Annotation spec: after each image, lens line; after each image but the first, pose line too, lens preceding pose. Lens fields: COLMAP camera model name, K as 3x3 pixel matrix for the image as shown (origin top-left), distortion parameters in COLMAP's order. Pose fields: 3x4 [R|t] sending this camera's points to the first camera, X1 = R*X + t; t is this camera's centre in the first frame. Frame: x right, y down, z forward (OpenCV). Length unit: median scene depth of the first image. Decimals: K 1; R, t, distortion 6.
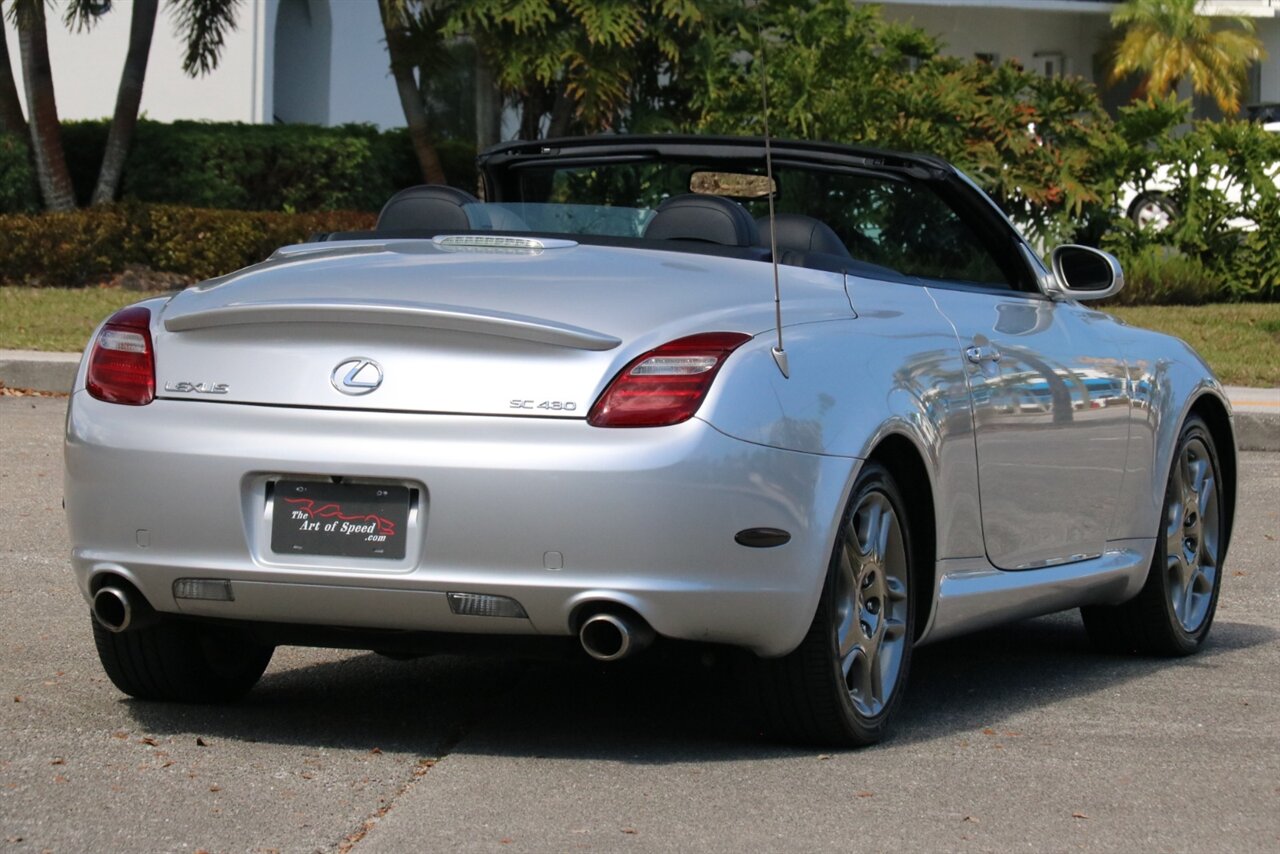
lens RADIAL K [[6678.3, 0, 640.0], [0, 6678.3, 427.0], [0, 0, 1]] dist [0.168542, 6.382804]
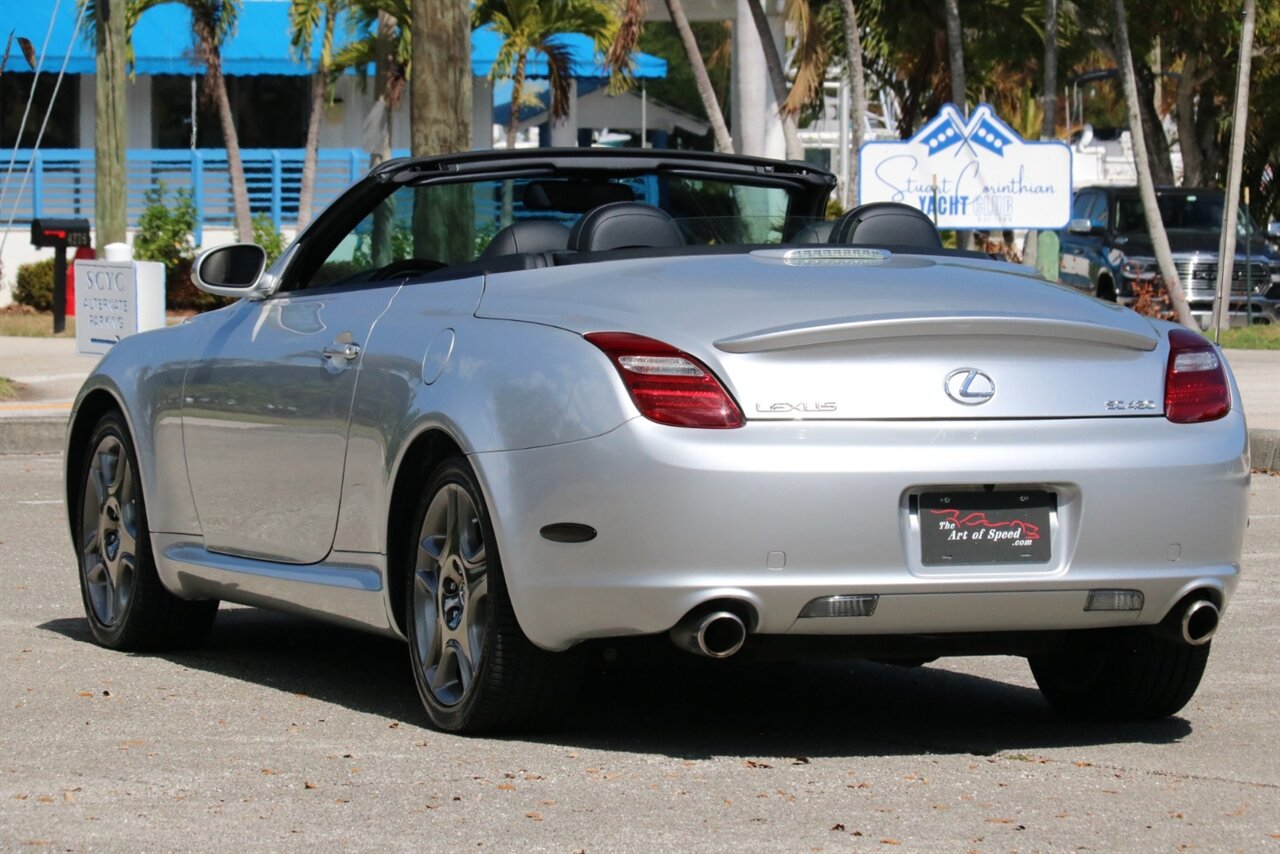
lens RADIAL K [[6678.3, 0, 640.0], [0, 6678.3, 427.0], [0, 0, 1]] dist [0.168542, 6.382804]
pose [[0.744560, -0.050323, 0.665656, -0.760765], [0.049757, 0.998564, 0.019836, -0.024209], [-0.665699, 0.018352, 0.745995, 0.274009]]
